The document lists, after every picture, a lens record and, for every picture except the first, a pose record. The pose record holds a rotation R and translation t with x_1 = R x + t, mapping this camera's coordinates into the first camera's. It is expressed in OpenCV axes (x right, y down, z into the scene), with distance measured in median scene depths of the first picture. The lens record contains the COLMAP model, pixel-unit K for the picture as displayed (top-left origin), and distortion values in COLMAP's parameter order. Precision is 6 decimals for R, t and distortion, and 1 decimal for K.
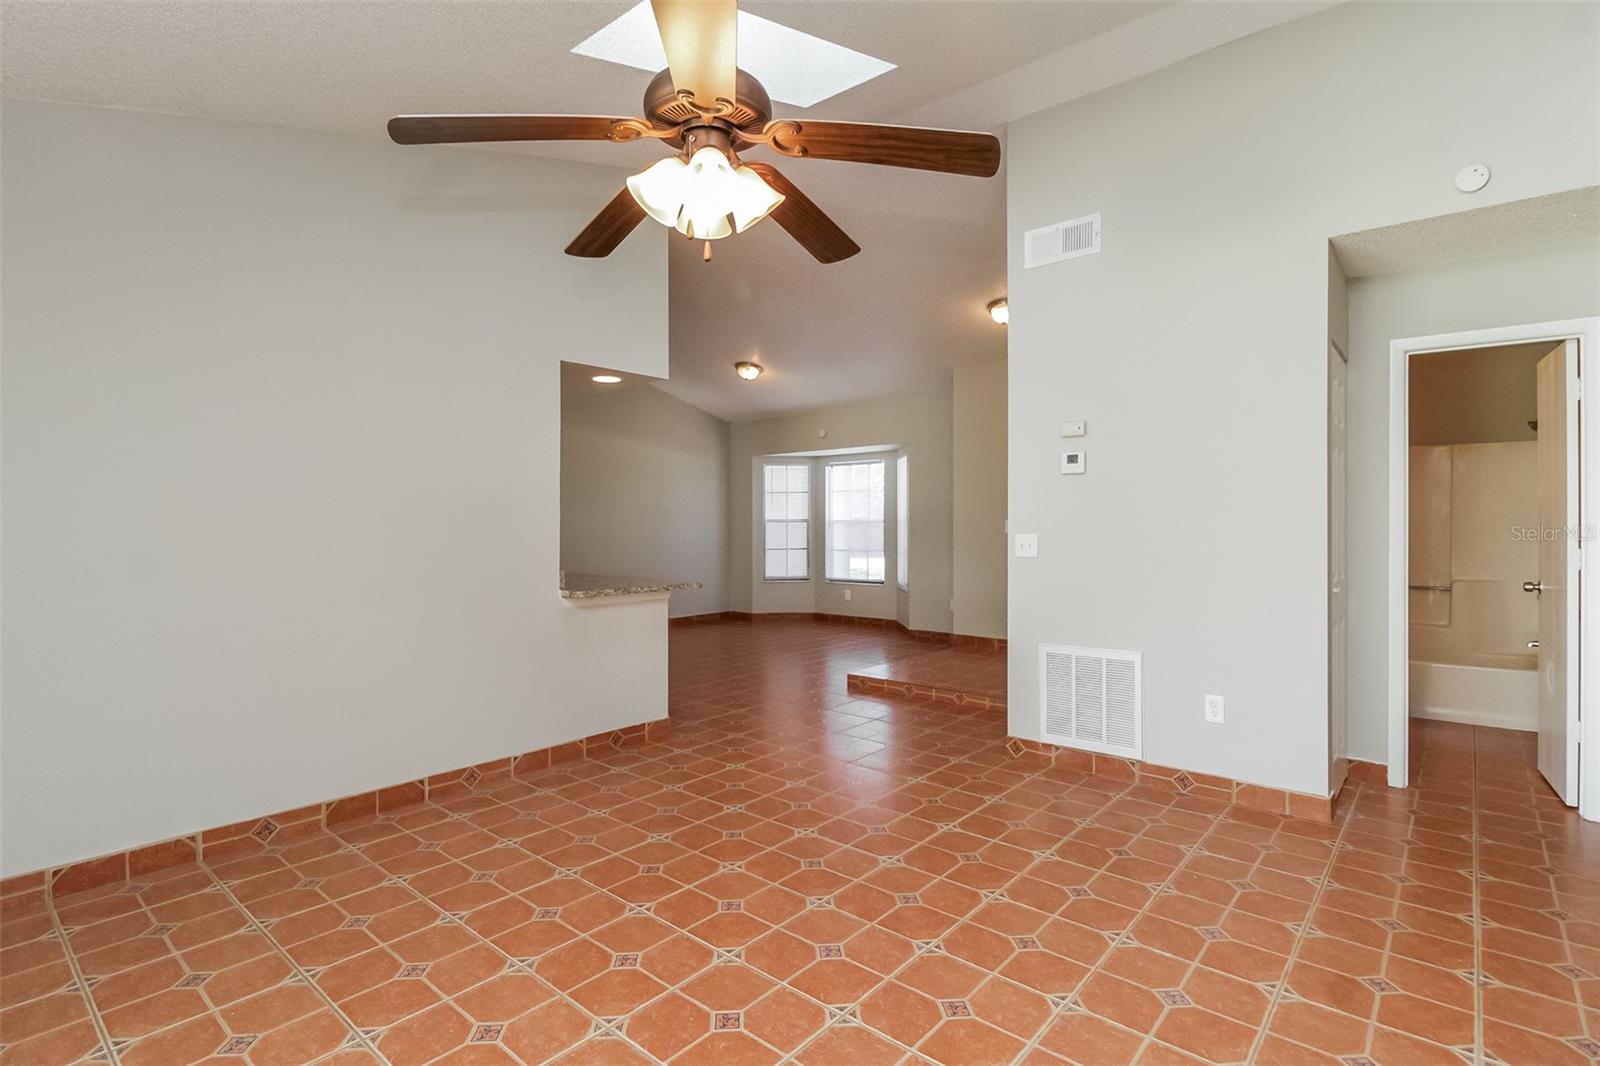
lens RADIAL K [[770.4, 0, 821.3], [0, 770.4, 505.8], [0, 0, 1]] dist [-0.000334, -0.006359]
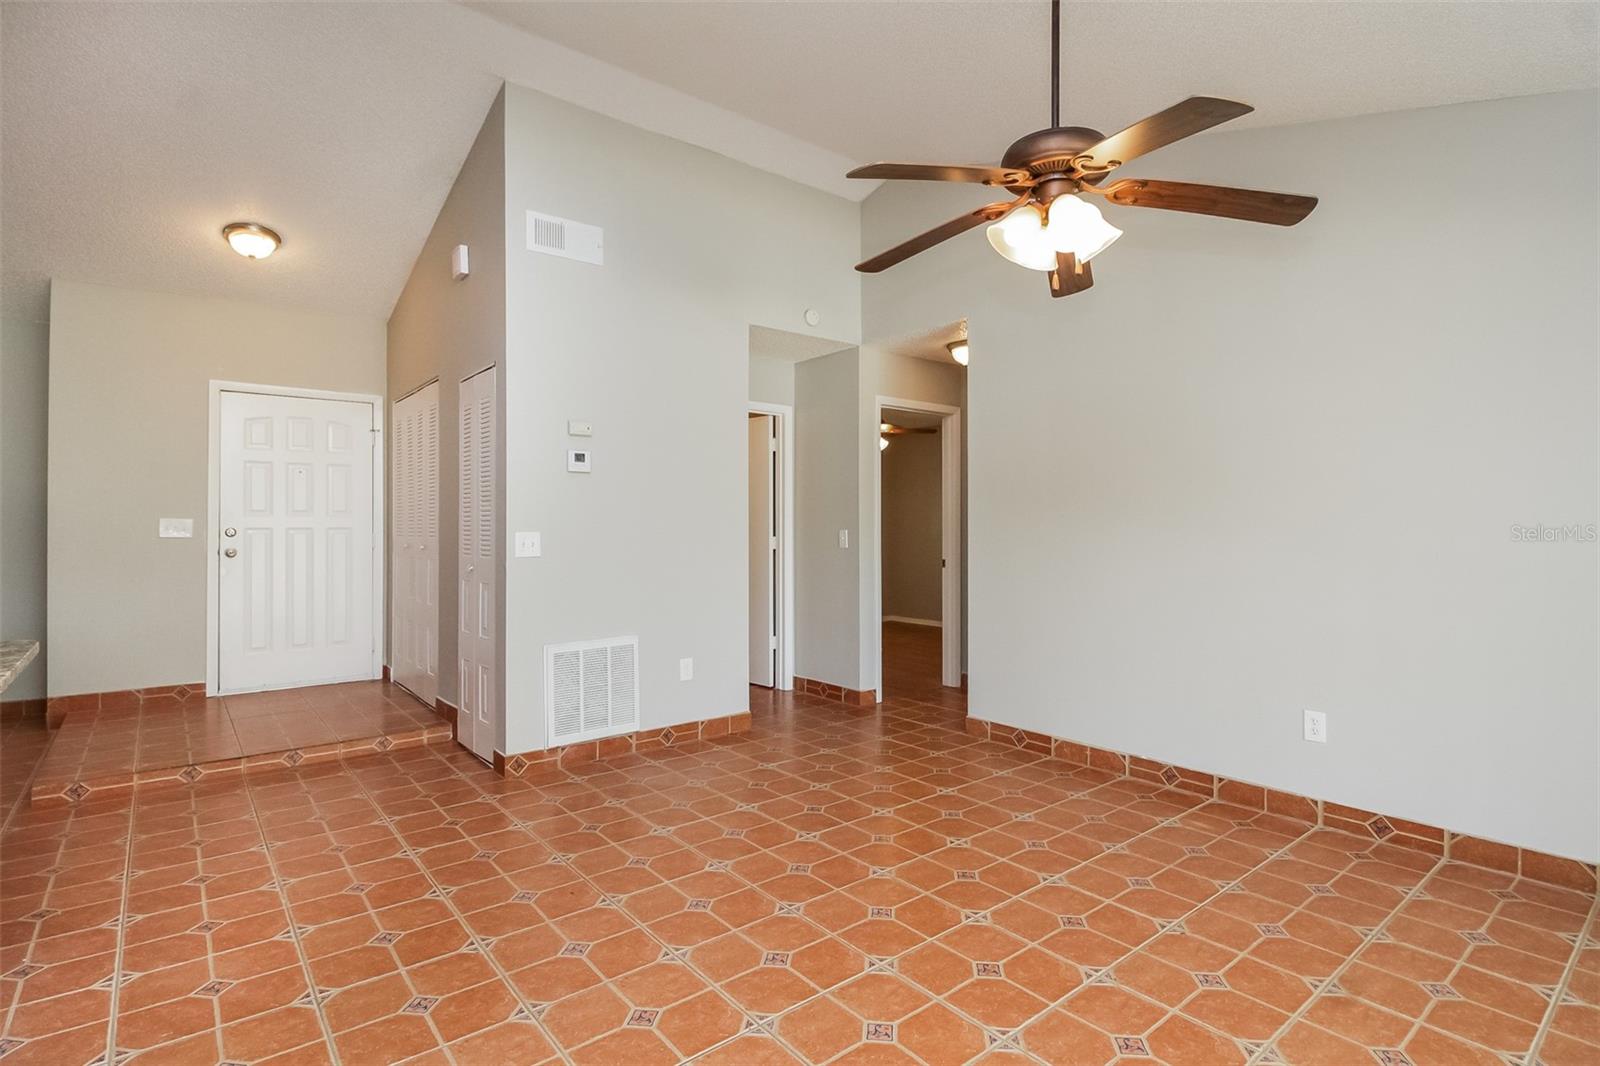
lens RADIAL K [[770.4, 0, 805.7], [0, 770.4, 522.2], [0, 0, 1]] dist [-0.000334, -0.006359]
pose [[0.211045, -0.004187, 0.977467, -0.604636], [-0.019193, 0.999780, 0.008427, 0.009636], [-0.977288, -0.020539, 0.210918, 0.497879]]
